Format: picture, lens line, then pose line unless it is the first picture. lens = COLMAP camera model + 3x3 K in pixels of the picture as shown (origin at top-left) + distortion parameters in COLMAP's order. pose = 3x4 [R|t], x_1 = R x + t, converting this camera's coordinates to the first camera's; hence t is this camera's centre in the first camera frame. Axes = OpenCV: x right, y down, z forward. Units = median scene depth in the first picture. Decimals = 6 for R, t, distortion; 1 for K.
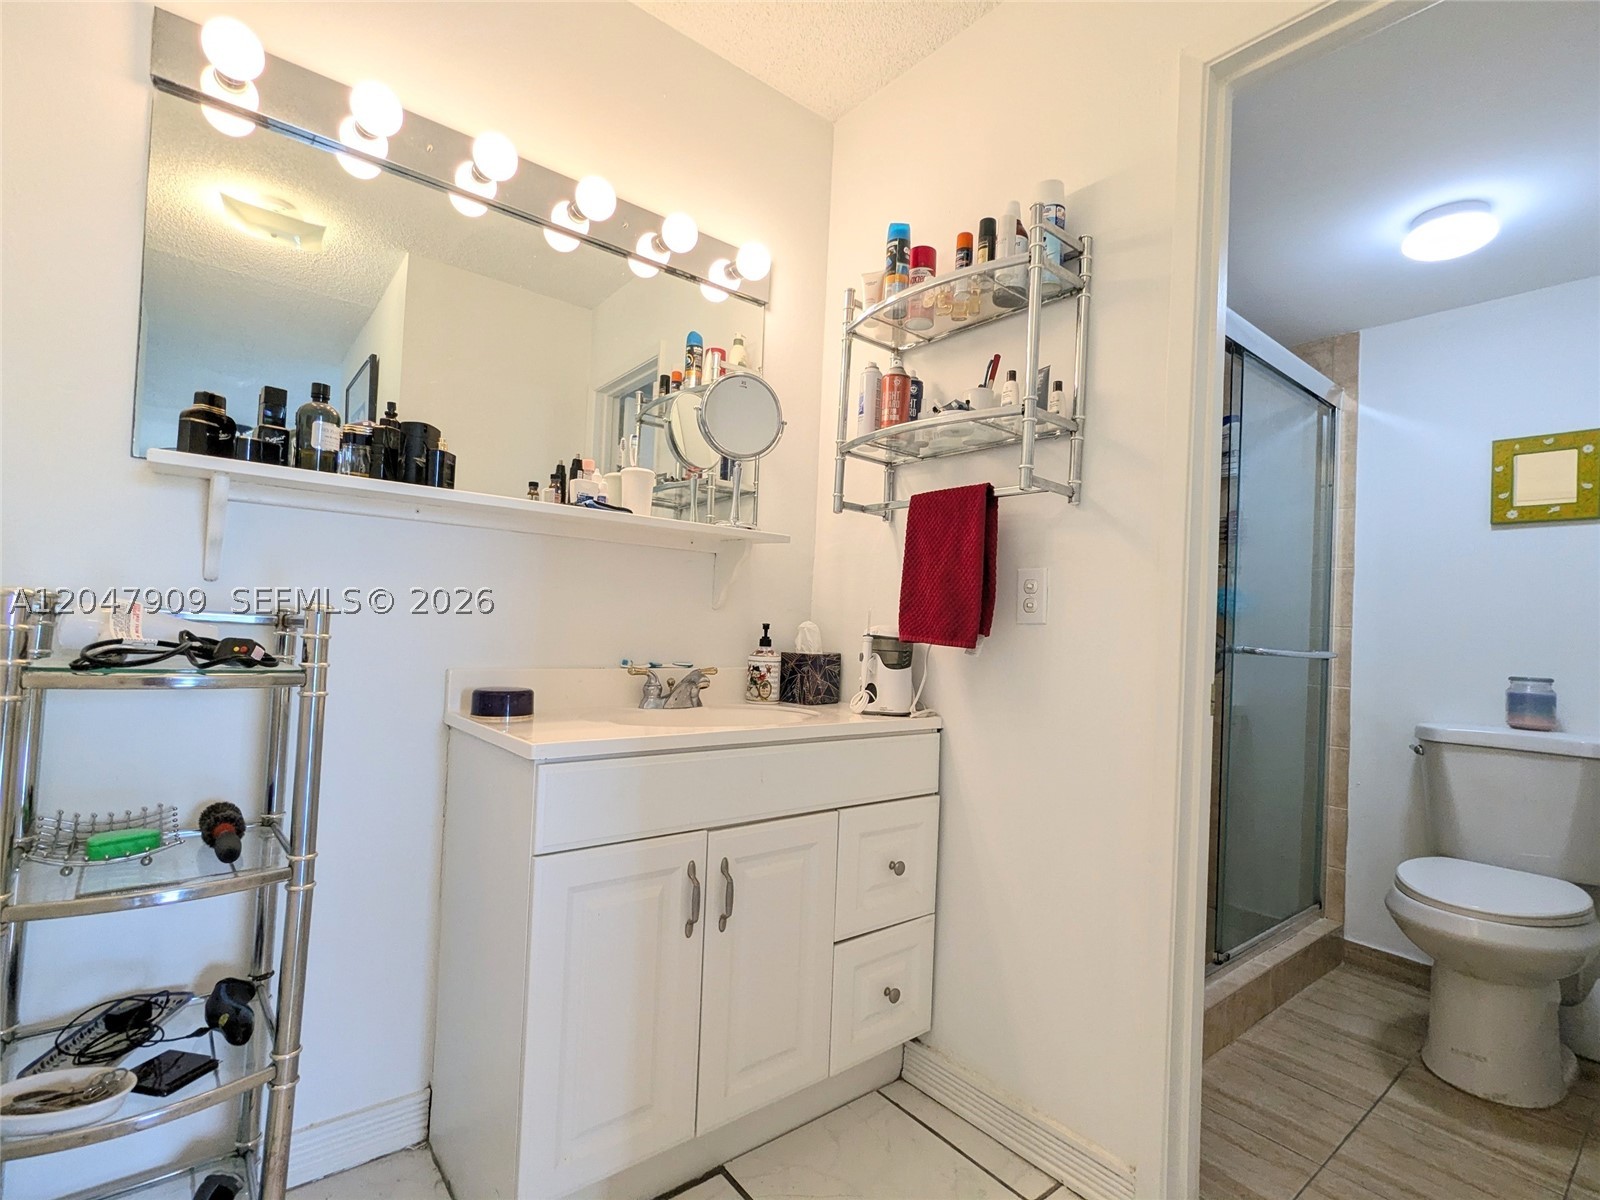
lens RADIAL K [[757.3, 0, 797.8], [0, 757.3, 602.8], [0, 0, 1]] dist [-0.006744, 0.002931]
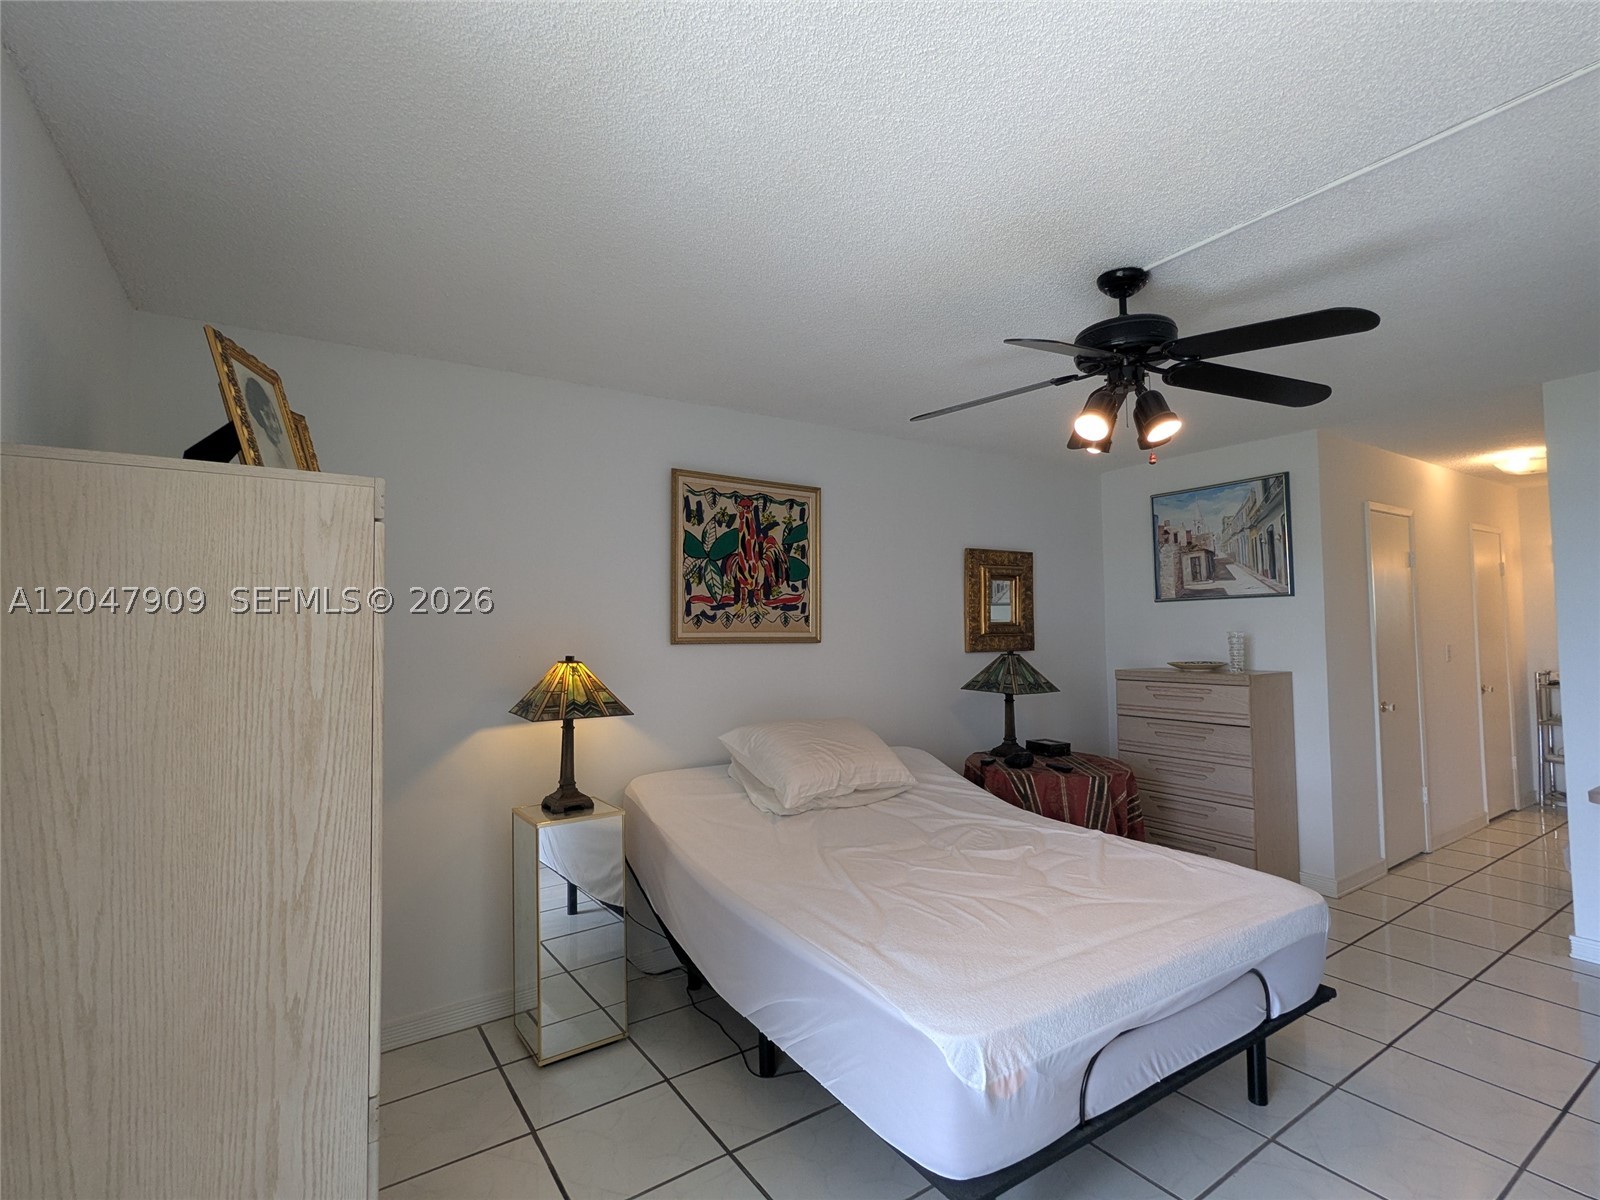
lens RADIAL K [[757.3, 0, 797.1], [0, 757.3, 605.4], [0, 0, 1]] dist [-0.006744, 0.002931]
pose [[-0.092177, -0.076123, -0.992829, 4.385054], [0.032093, 0.996328, -0.079371, -0.196747], [0.995225, -0.039179, -0.089396, -3.437827]]
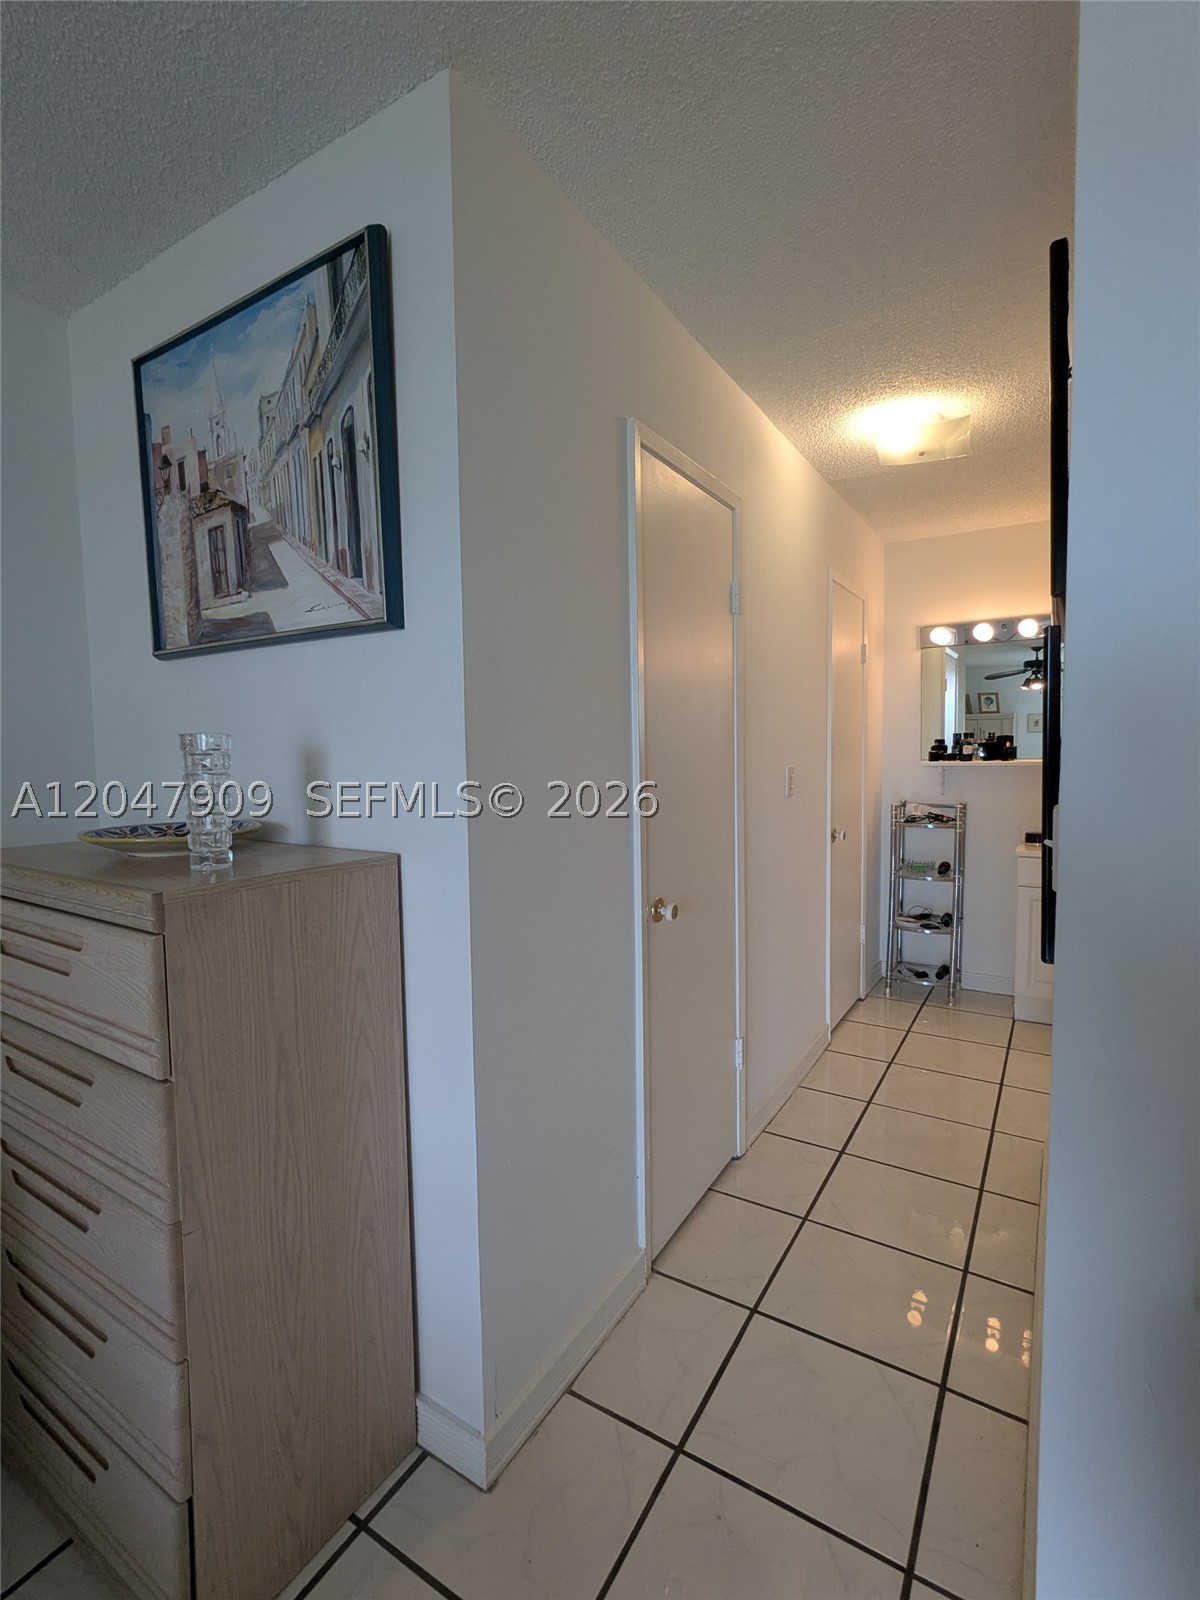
lens RADIAL K [[757.3, 0, 595.1], [0, 757.3, 801.6], [0, 0, 1]] dist [-0.006744, 0.002931]
pose [[0.331740, 0.021719, -0.943121, 1.932740], [0.045463, 0.998205, 0.038979, -0.210048], [0.942275, -0.055808, 0.330157, -1.599995]]
